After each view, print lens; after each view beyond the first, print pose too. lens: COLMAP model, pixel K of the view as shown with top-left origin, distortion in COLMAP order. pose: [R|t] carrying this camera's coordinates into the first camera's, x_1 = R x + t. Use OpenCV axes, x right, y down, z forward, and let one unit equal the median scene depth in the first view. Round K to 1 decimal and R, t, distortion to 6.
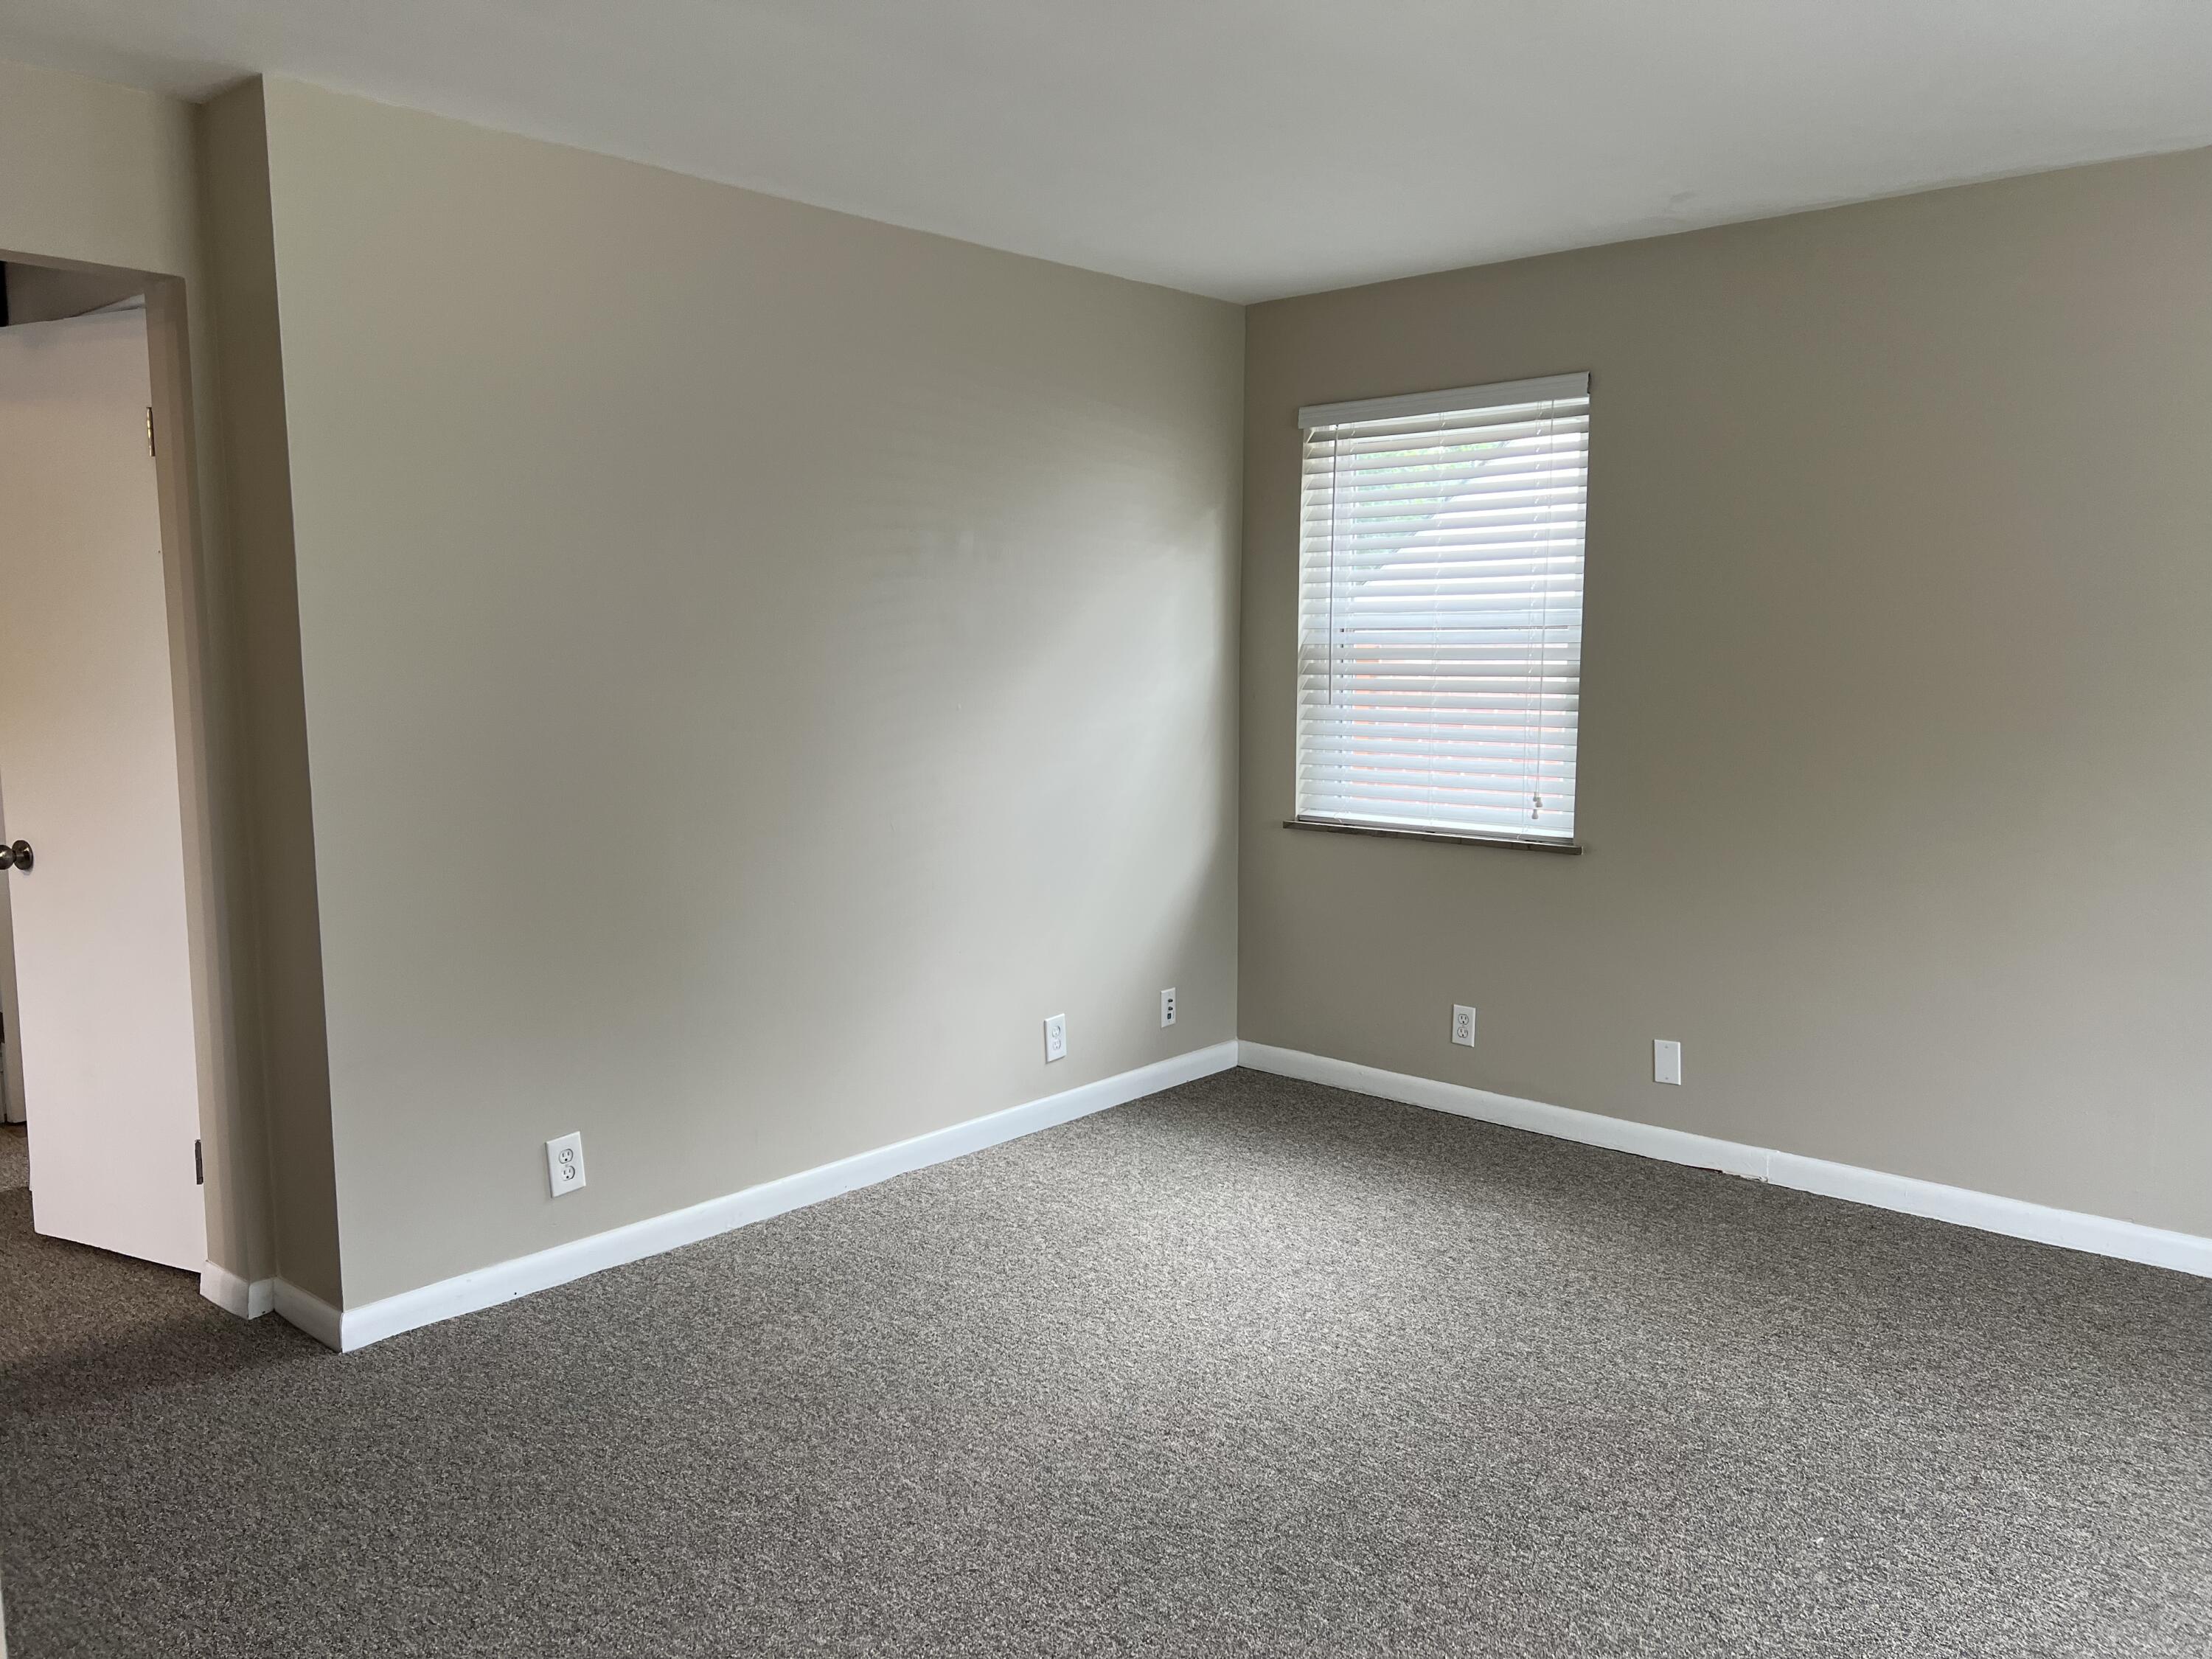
lens RADIAL K [[1657.3, 0, 1102.0], [0, 1657.3, 837.4], [0, 0, 1]] dist [0.032588, -0.039589]
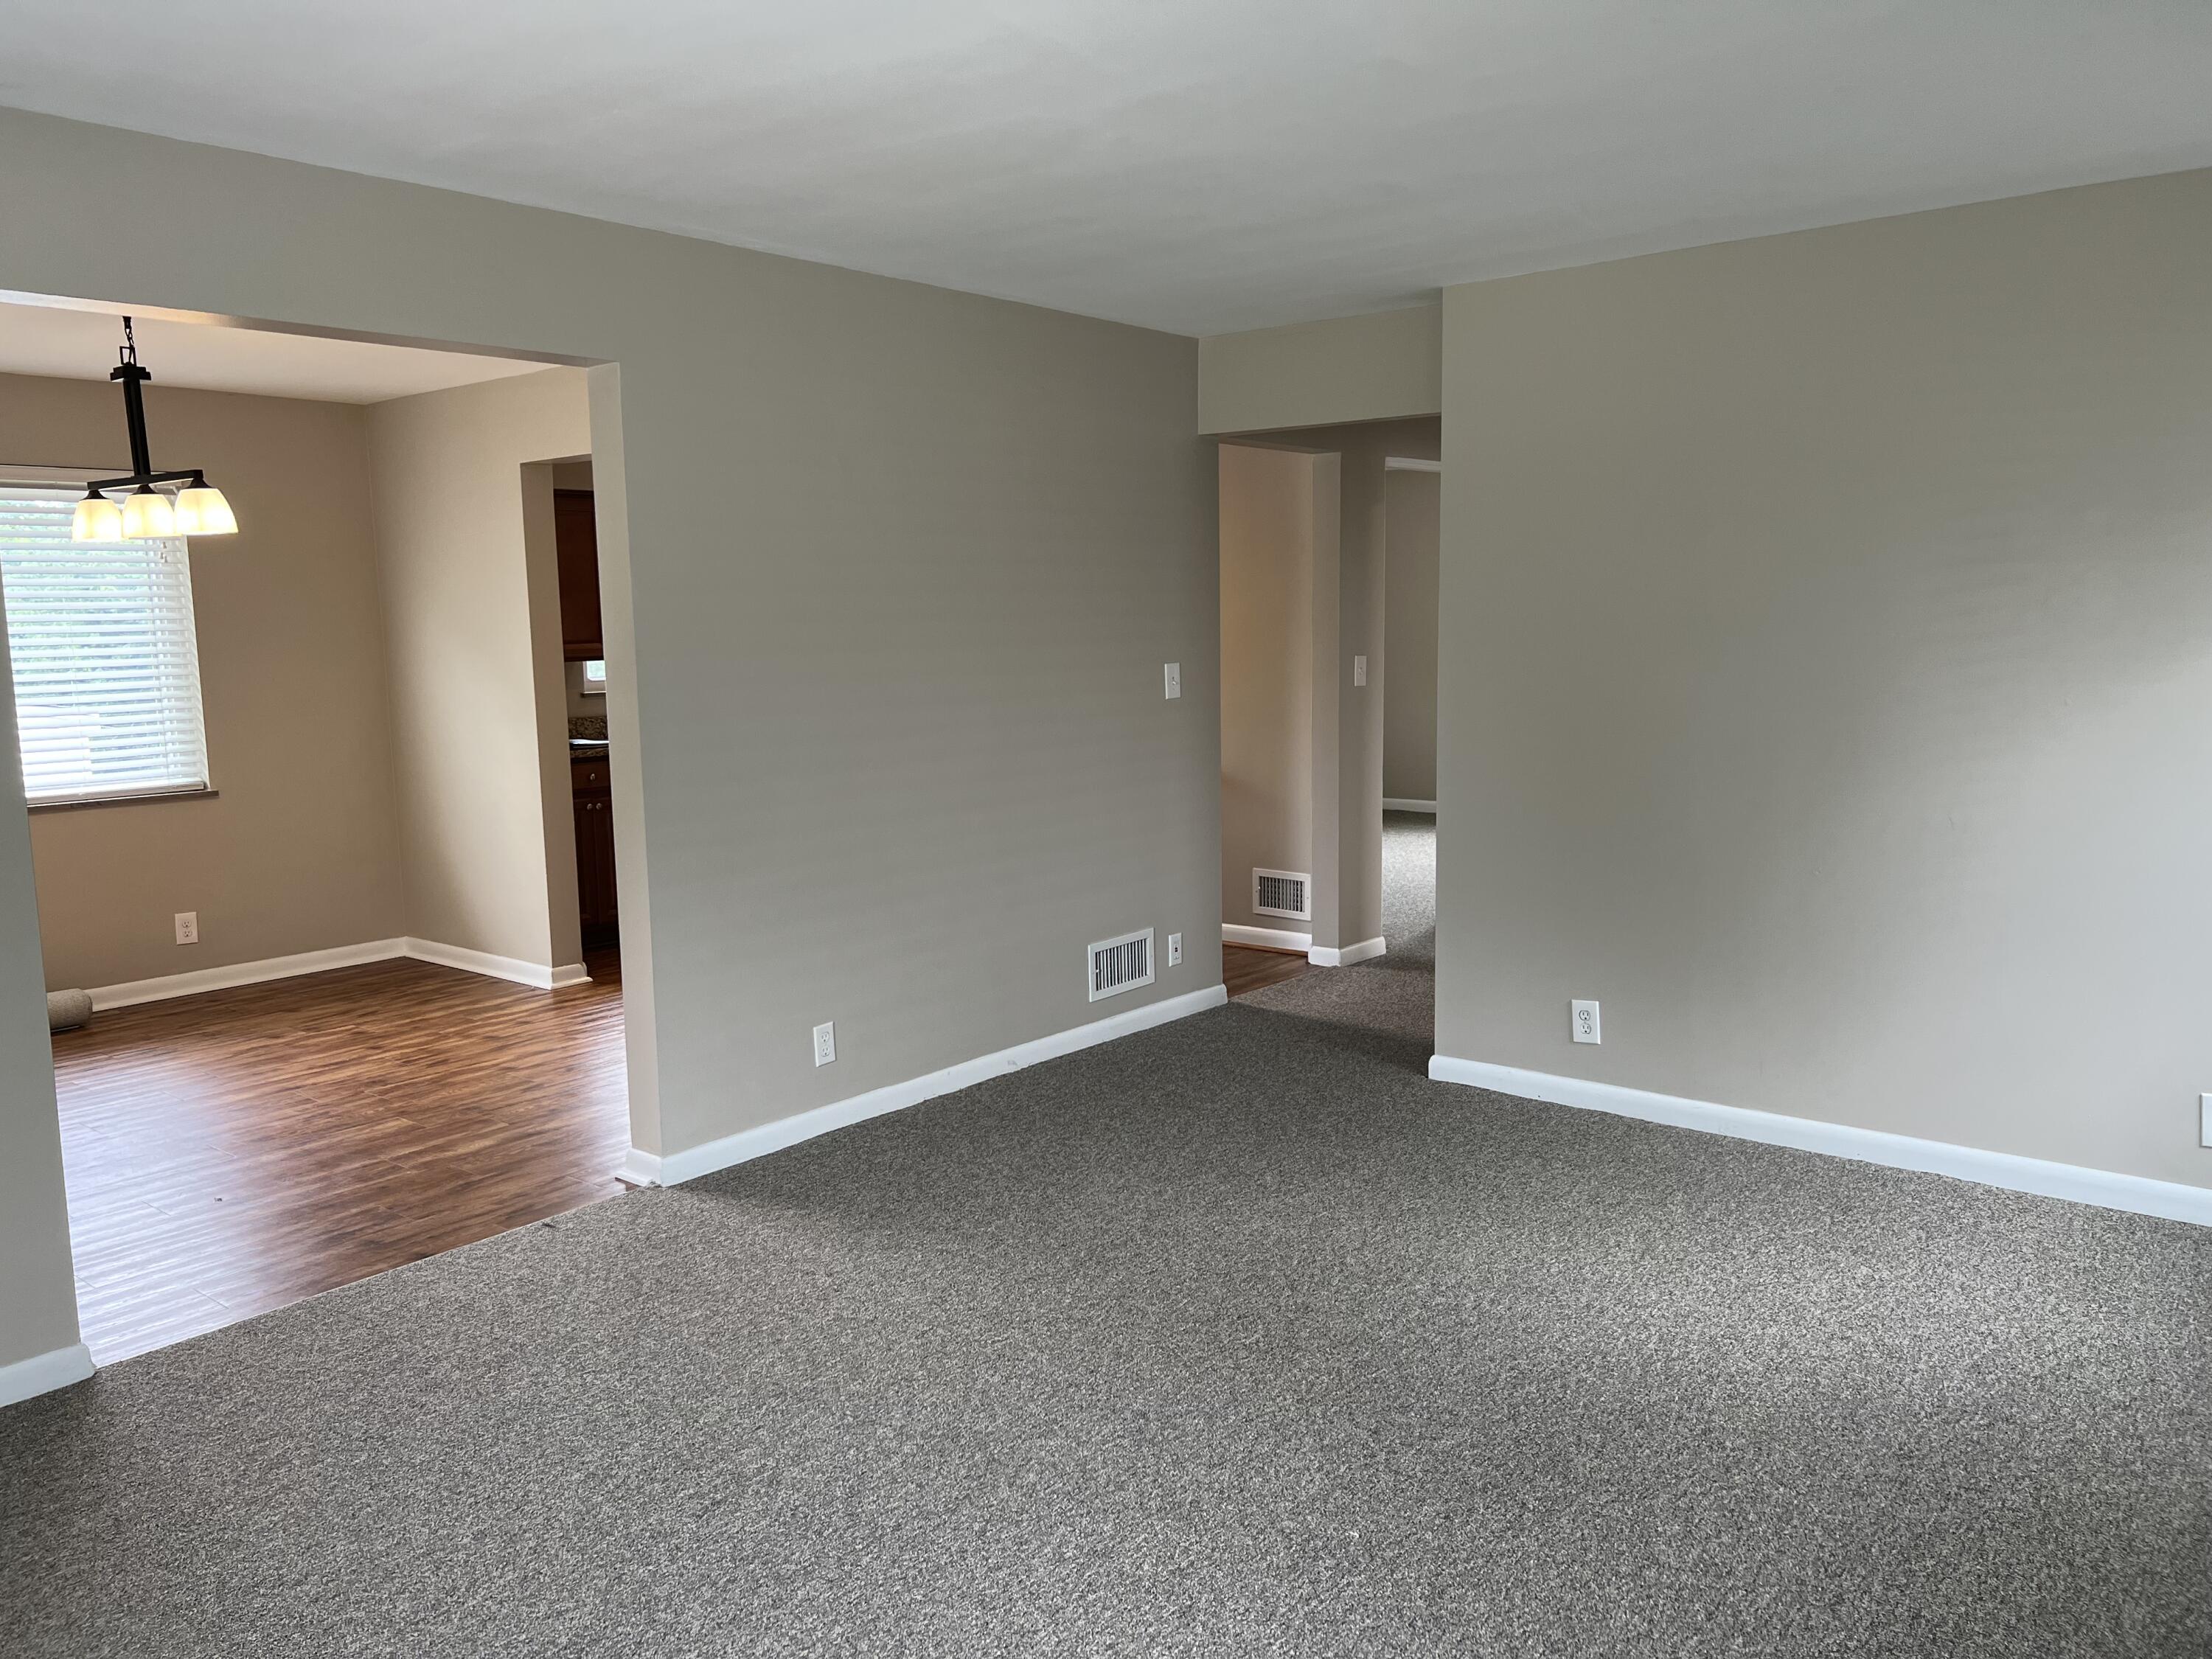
lens RADIAL K [[1657.3, 0, 1106.8], [0, 1657.3, 836.0], [0, 0, 1]] dist [0.032588, -0.039589]
pose [[0.037546, 0.134213, -0.990241, 1.032496], [-0.103997, 0.986084, 0.129706, -0.091776], [0.993869, 0.098112, 0.050981, 0.559847]]
